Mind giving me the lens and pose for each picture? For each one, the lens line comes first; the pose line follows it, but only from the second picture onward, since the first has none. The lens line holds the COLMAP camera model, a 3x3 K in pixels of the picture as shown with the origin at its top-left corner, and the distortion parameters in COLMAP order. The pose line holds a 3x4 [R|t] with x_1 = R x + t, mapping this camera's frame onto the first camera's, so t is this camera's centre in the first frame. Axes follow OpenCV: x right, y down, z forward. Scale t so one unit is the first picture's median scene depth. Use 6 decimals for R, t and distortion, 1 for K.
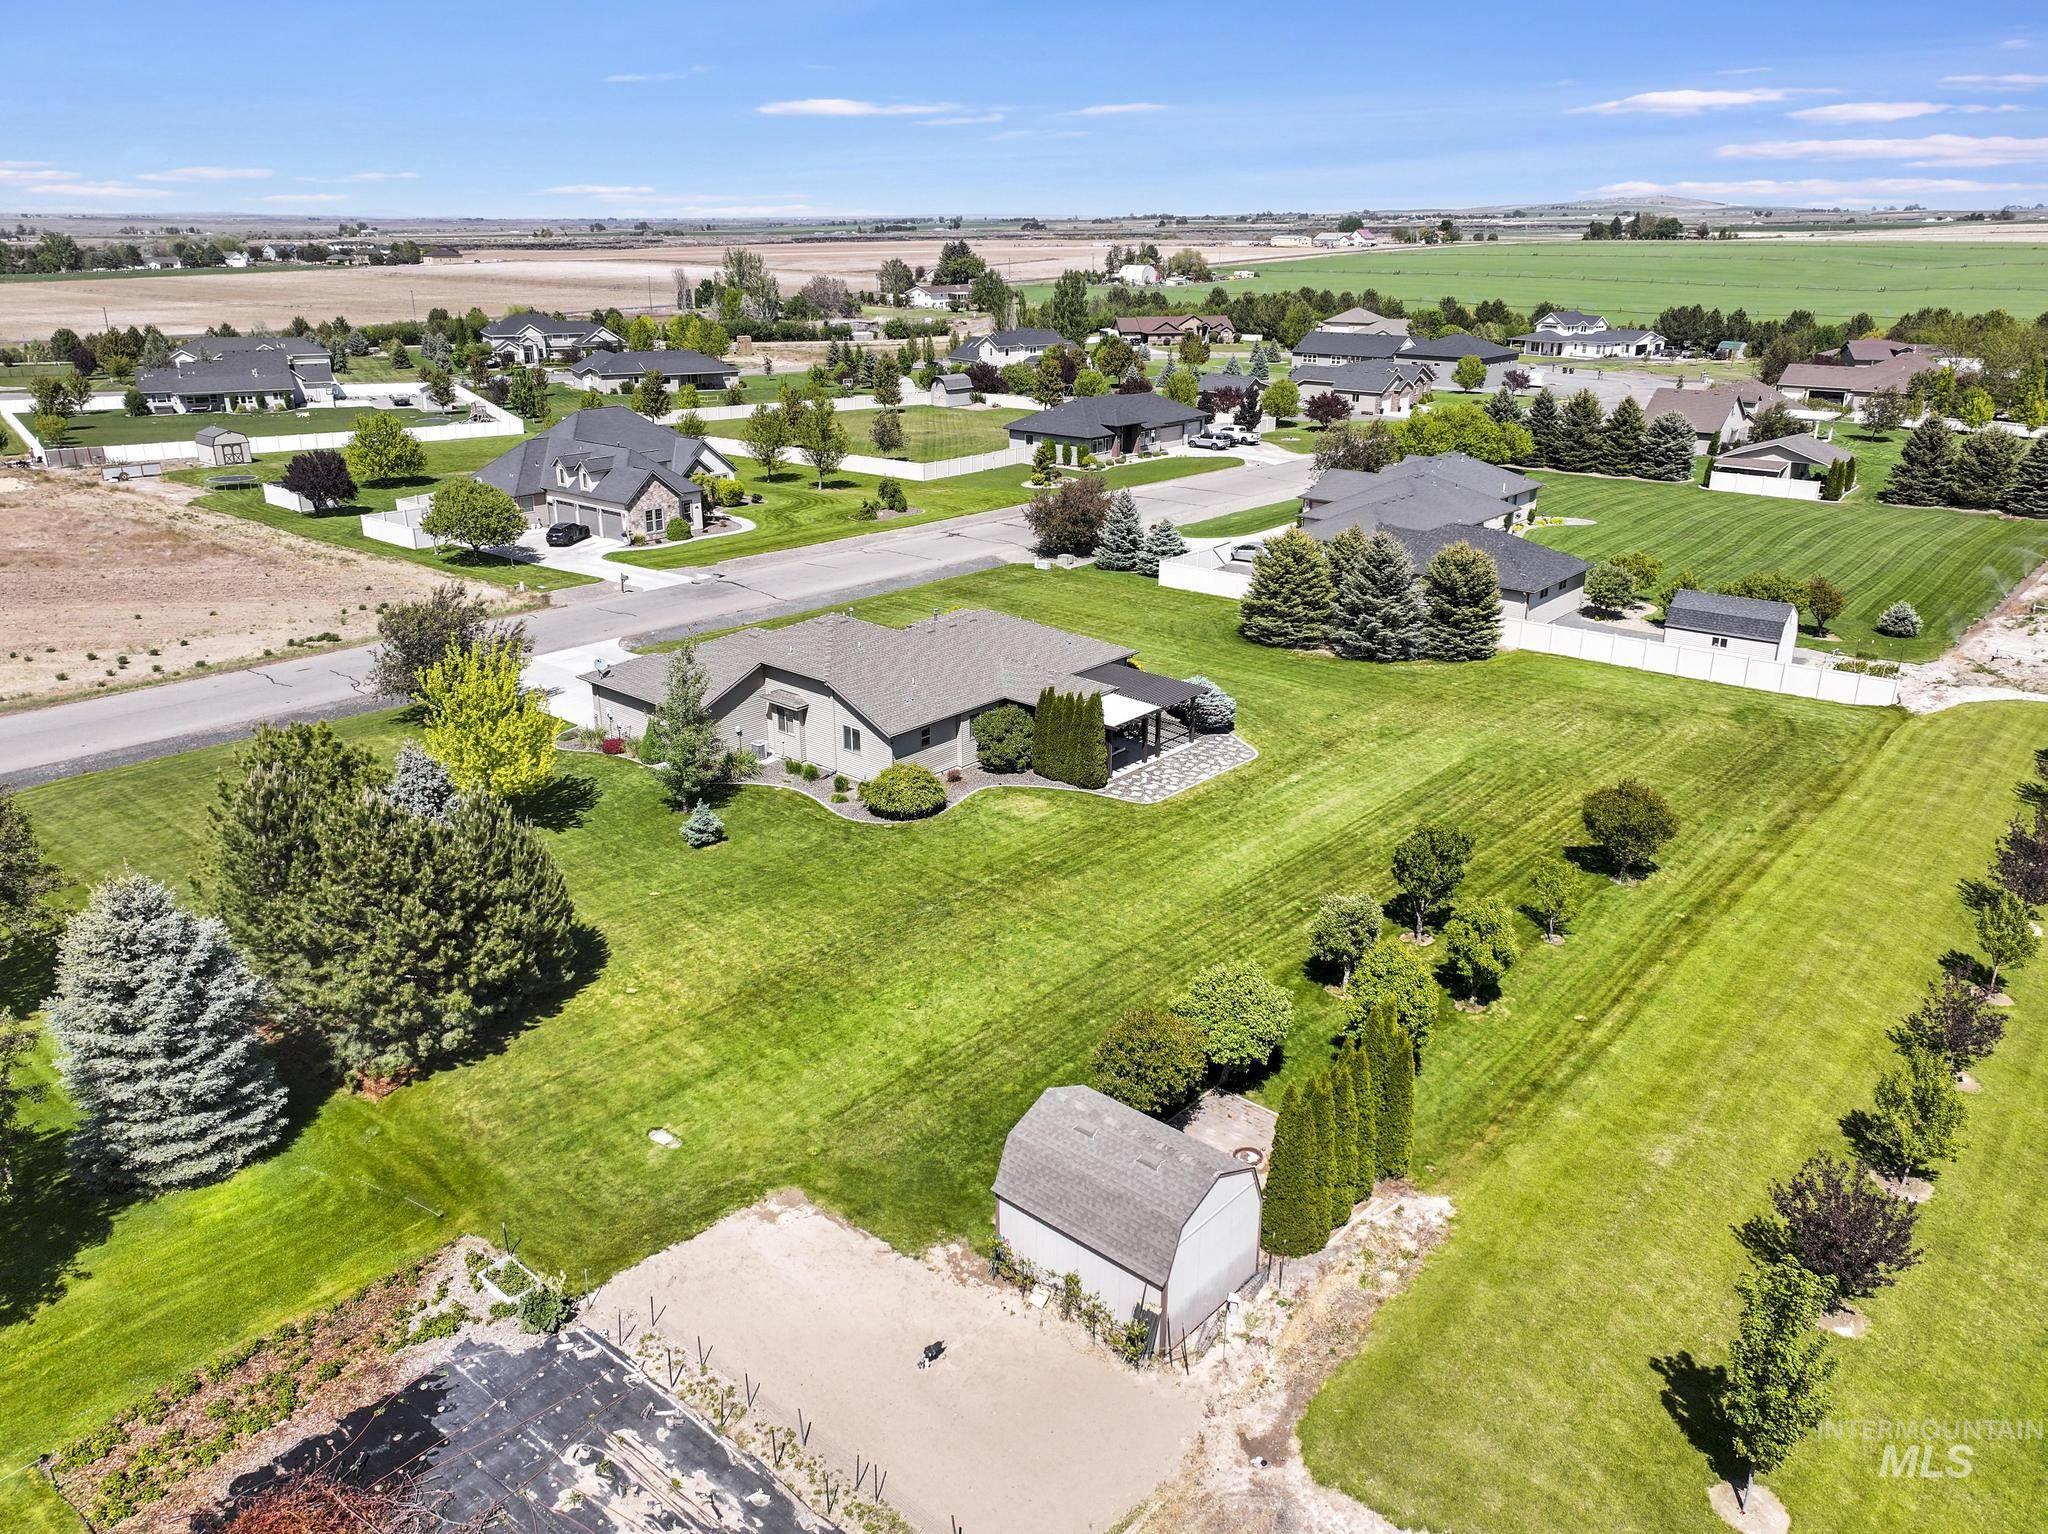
lens RADIAL K [[1420.0, 0, 1027.0], [0, 1420.0, 827.6], [0, 0, 1]] dist [0.006620, 0.002604]
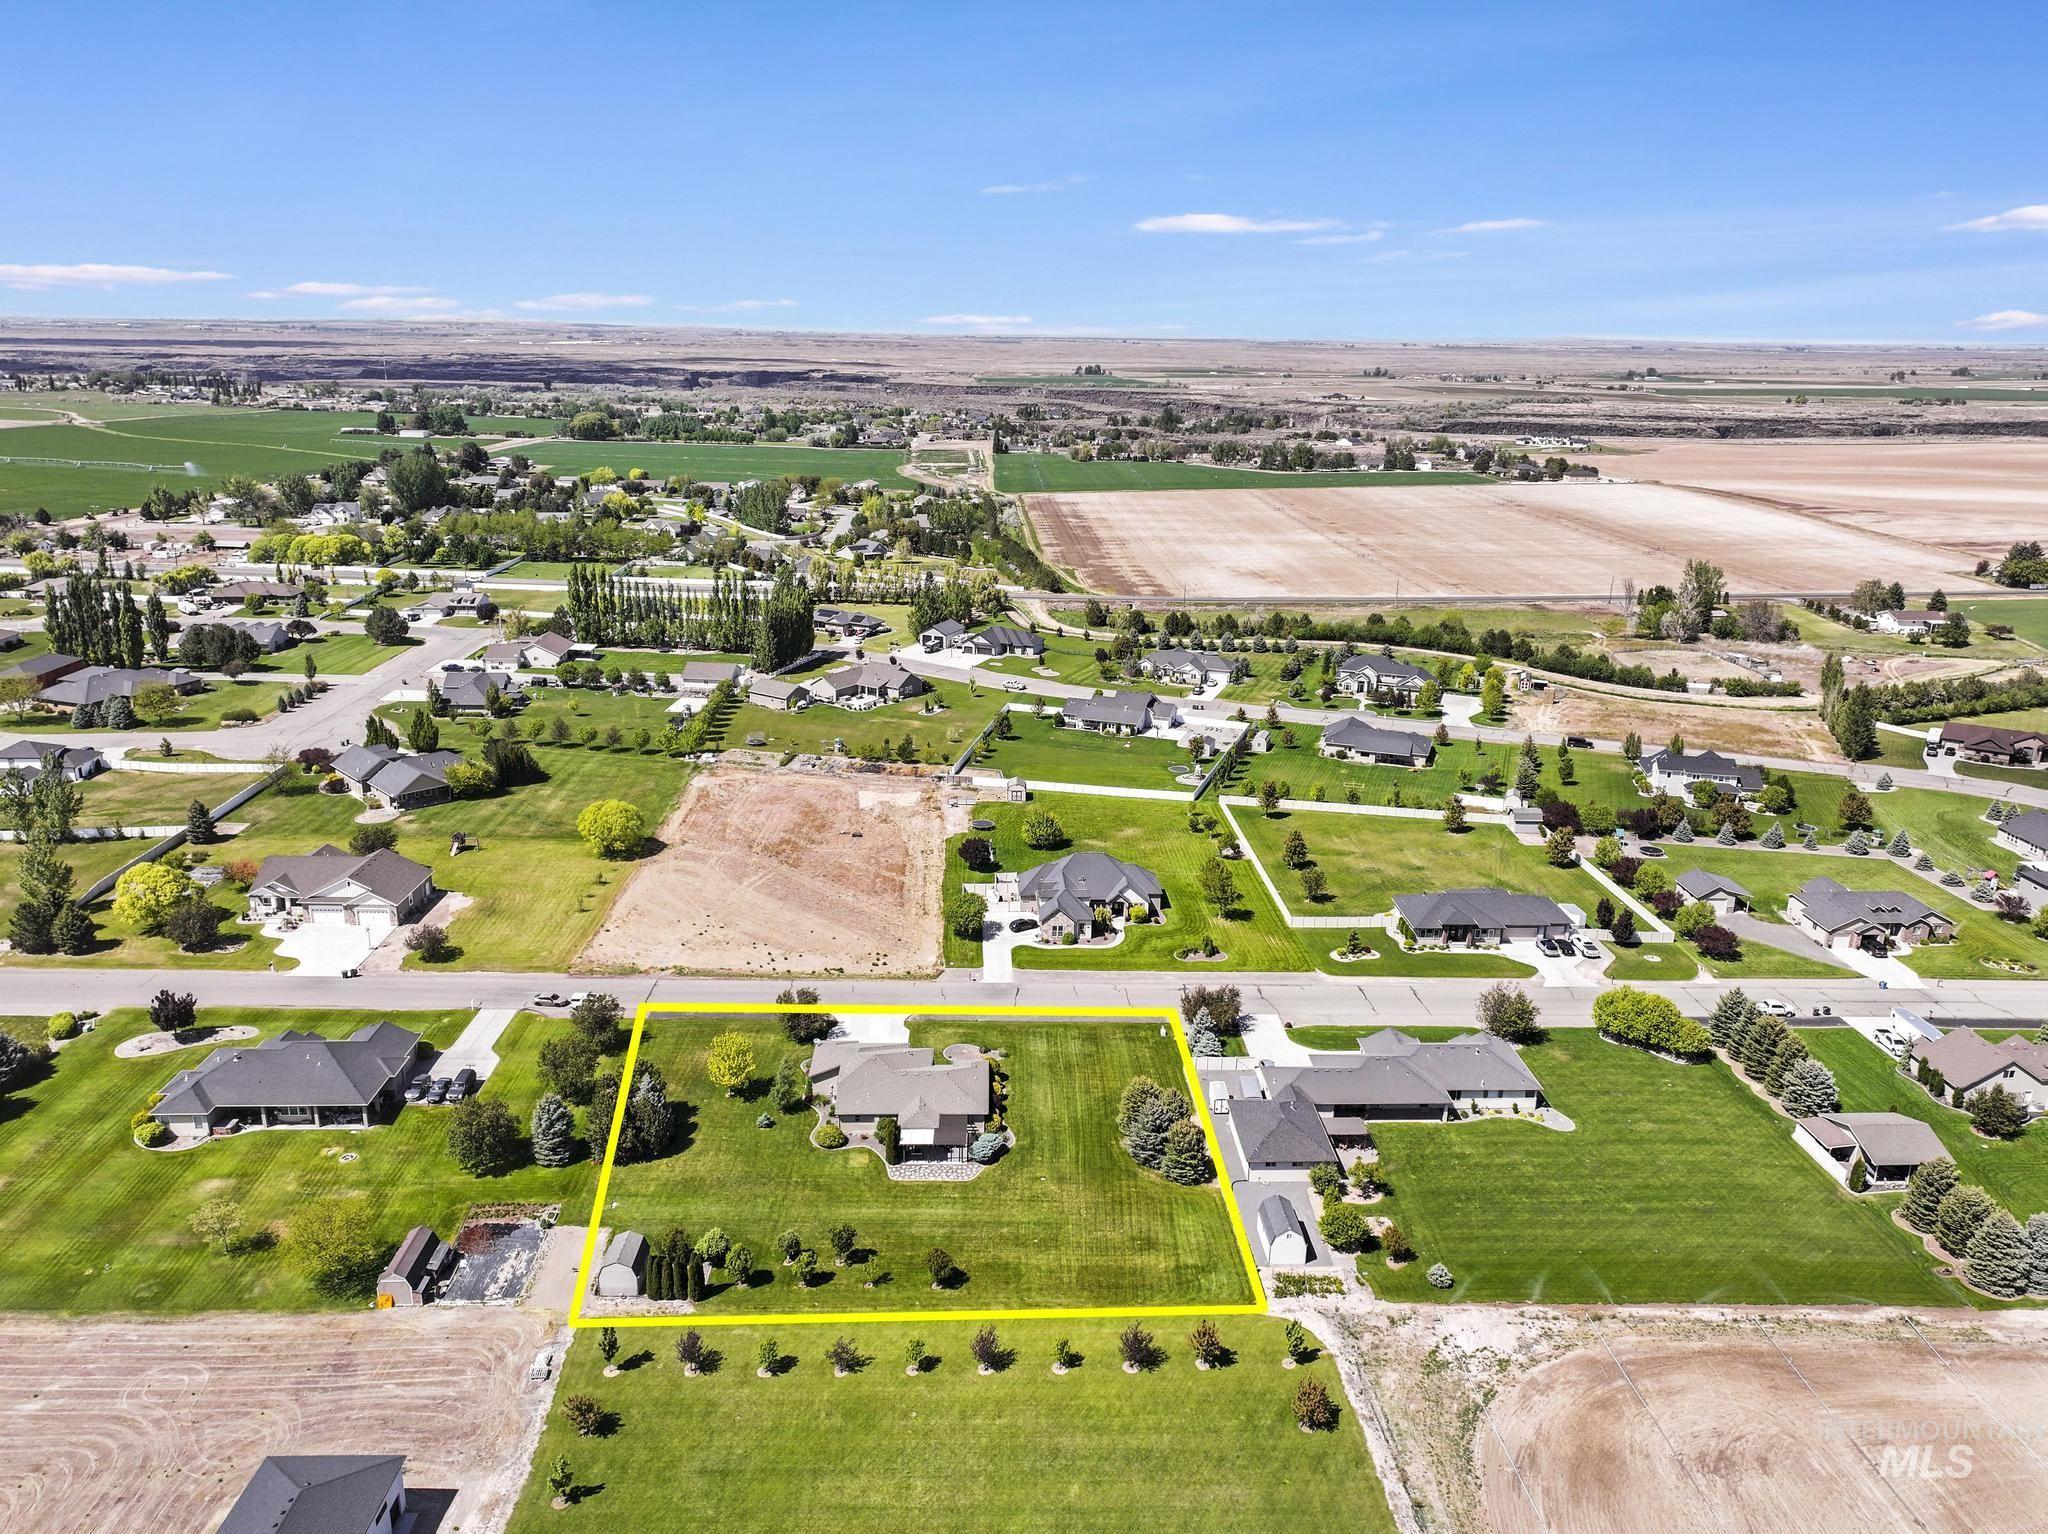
lens RADIAL K [[1426.5, 0, 1024.0], [0, 1426.5, 767.0], [0, 0, 1]] dist [0.003218, 0.000669]
pose [[0.676013, 0.219658, -0.703389, 1.691061], [-0.297687, 0.954588, 0.012003, -0.739200], [0.674083, 0.201276, 0.710704, -0.717444]]
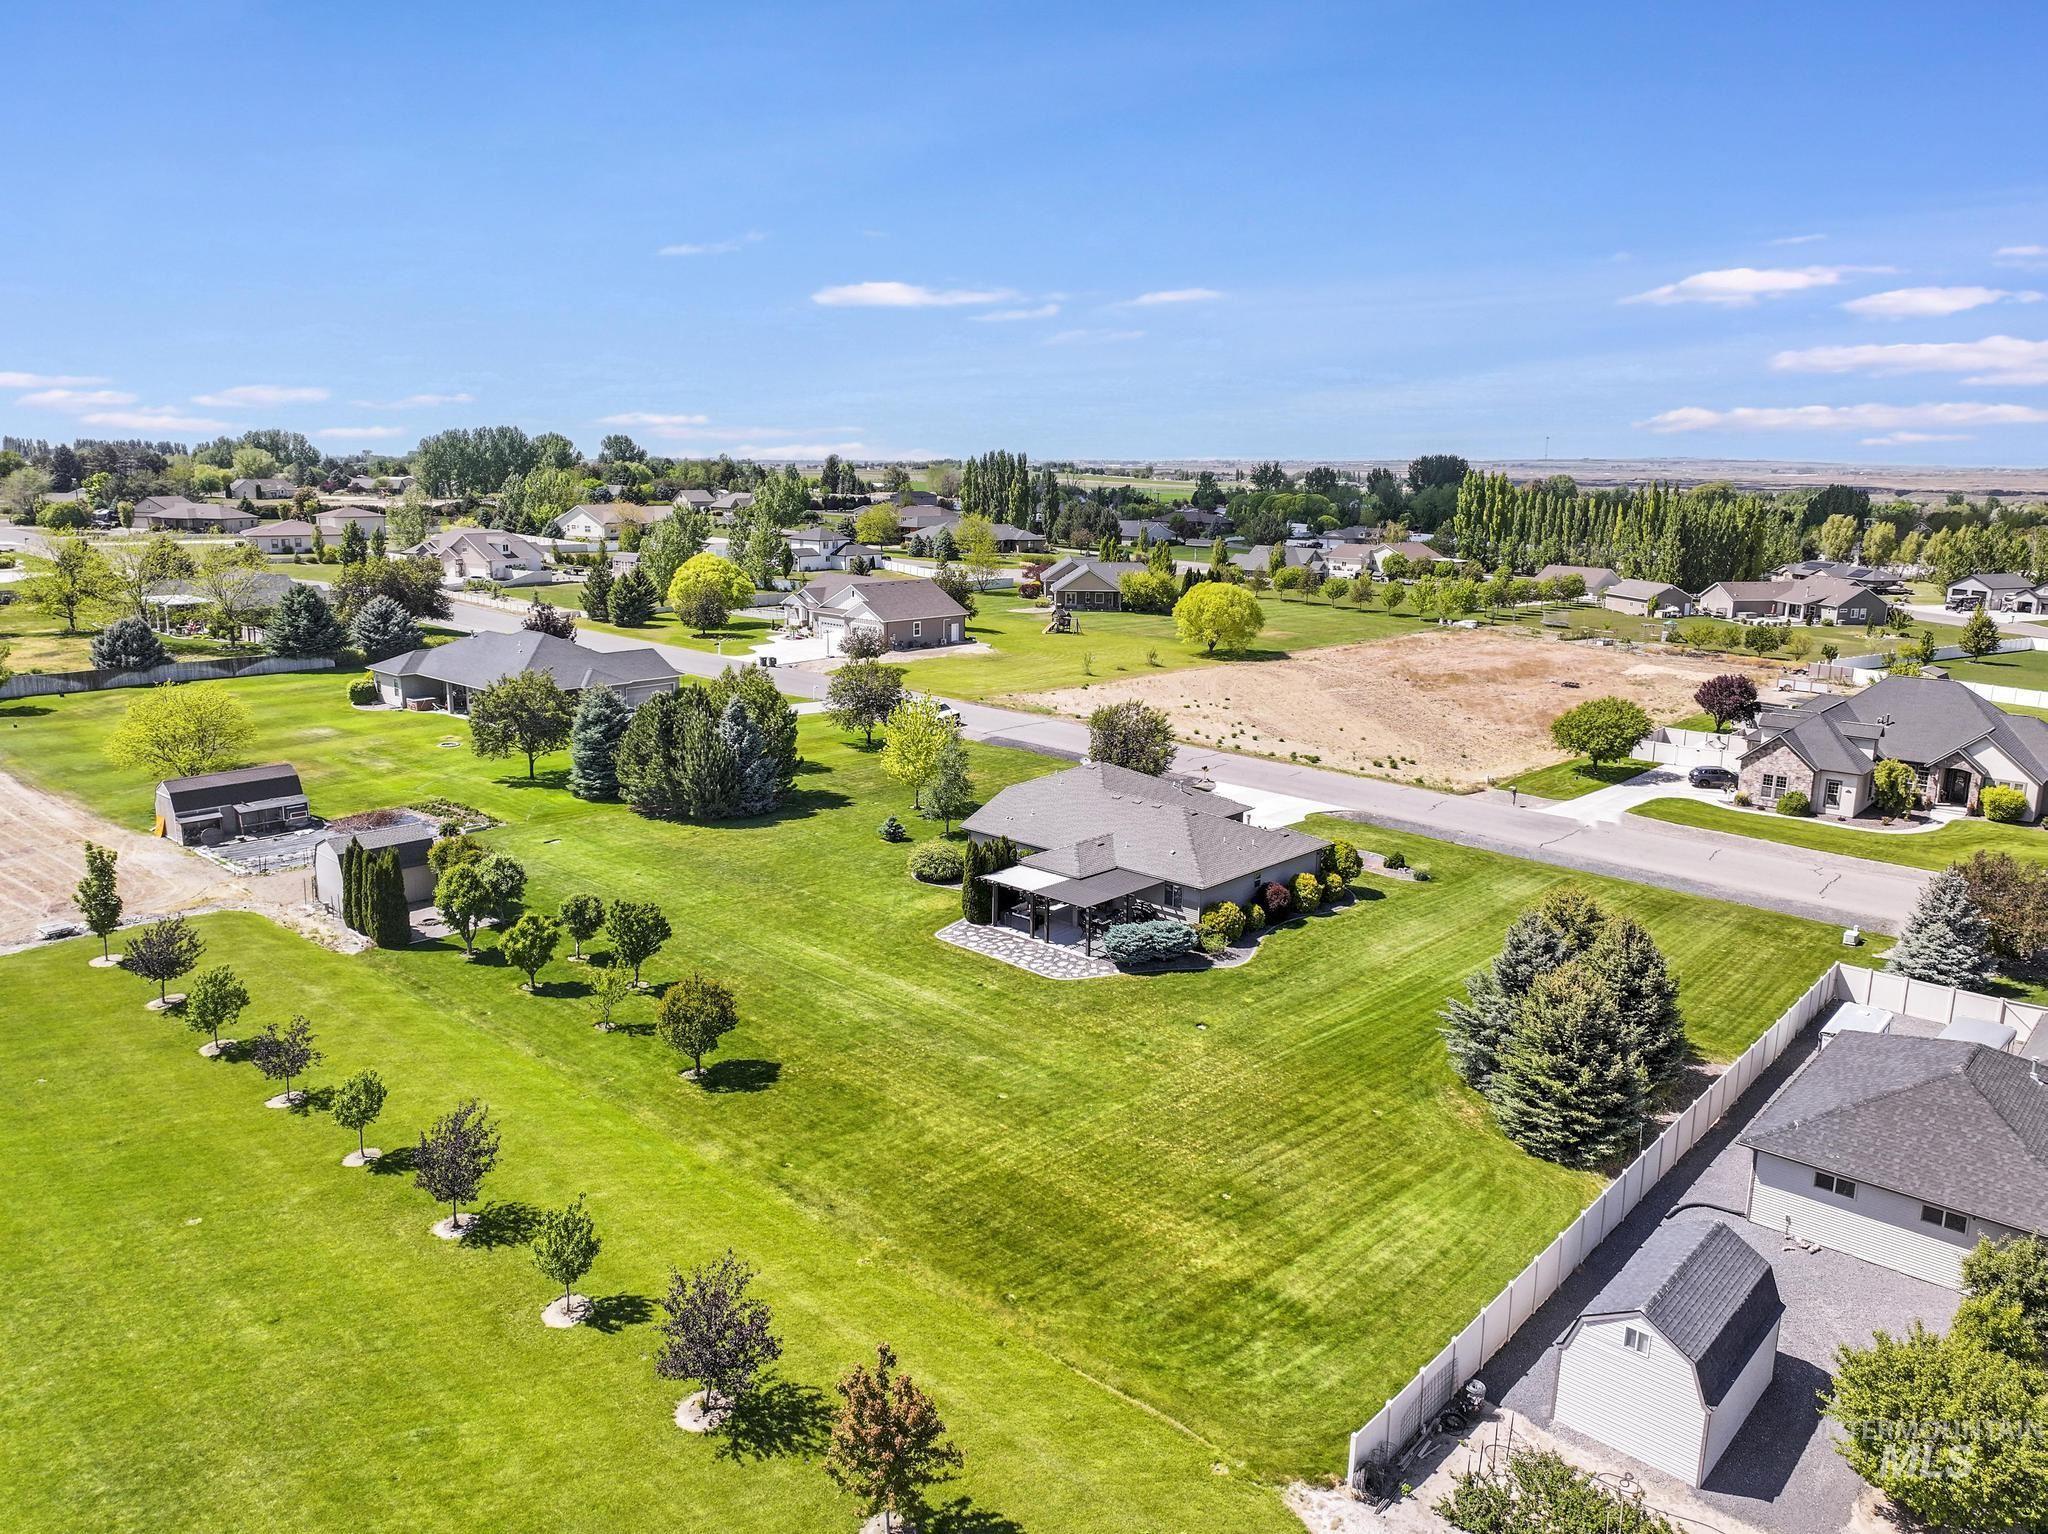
lens RADIAL K [[1427.8, 0, 1024.0], [0, 1427.8, 767.0], [0, 0, 1]] dist [0.009860, 0.002981]
pose [[-0.030191, 0.208230, -0.977614, 1.106674], [-0.401875, 0.892996, 0.202617, -0.375589], [0.915197, 0.398996, 0.056722, 0.853783]]
